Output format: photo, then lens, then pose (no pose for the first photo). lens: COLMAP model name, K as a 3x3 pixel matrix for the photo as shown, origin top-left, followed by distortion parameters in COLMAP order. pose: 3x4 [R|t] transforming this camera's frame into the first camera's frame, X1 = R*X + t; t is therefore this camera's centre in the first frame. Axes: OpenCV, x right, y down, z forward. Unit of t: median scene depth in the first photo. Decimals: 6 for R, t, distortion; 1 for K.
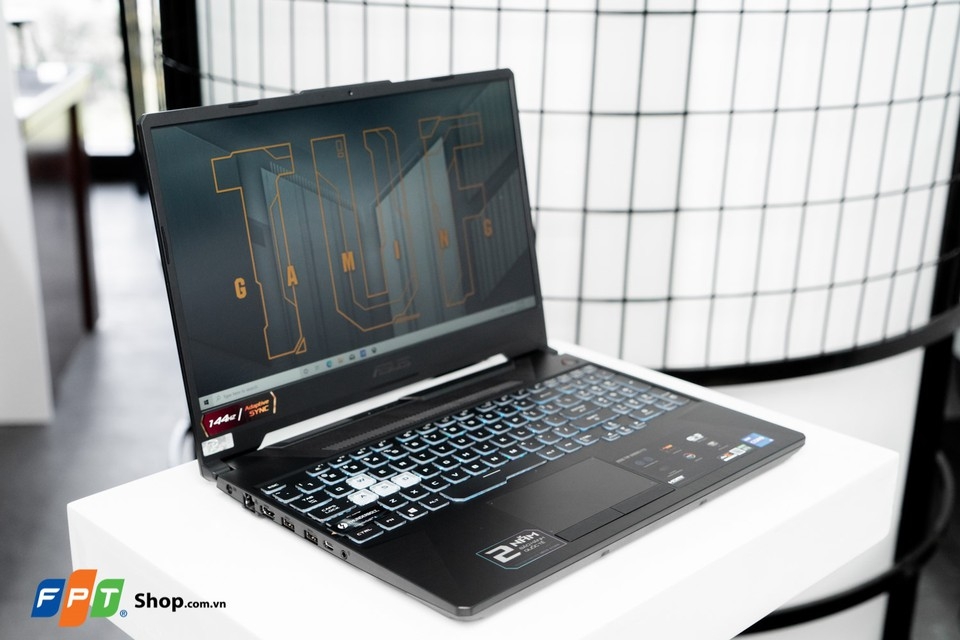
lens RADIAL K [[1276.1, 0, 477.4], [0, 1276.1, 316.3], [0, 0, 1]] dist [-0.011064, 0.000000]
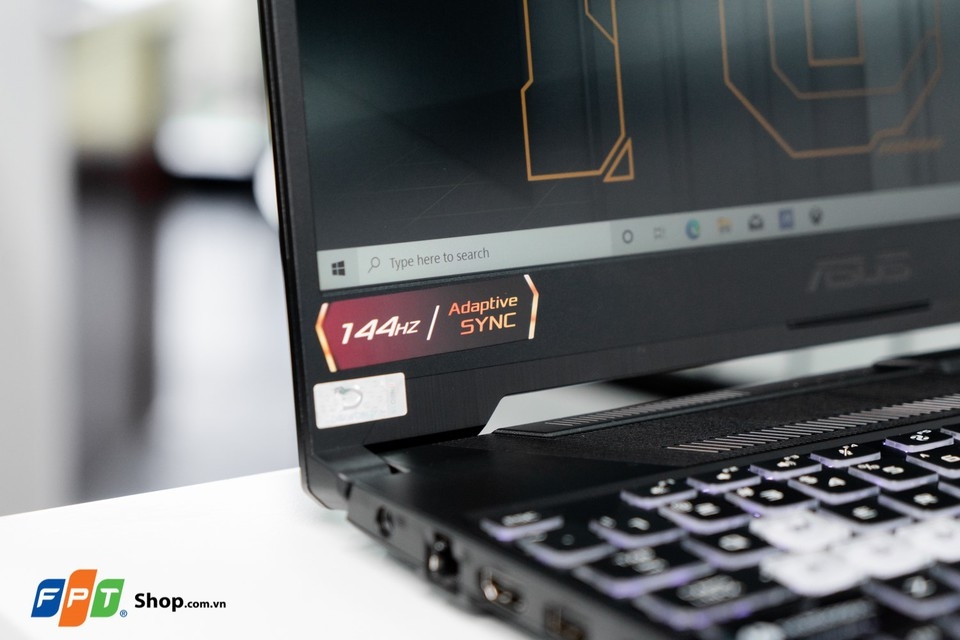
lens RADIAL K [[2172.7, 0, 481.0], [0, 2172.7, 318.3], [0, 0, 1]] dist [0.005465, 0.000000]
pose [[0.985956, 0.070218, -0.151526, -0.088133], [-0.083230, 0.993208, -0.081305, 0.123288], [0.144788, 0.092775, 0.985104, 0.443574]]
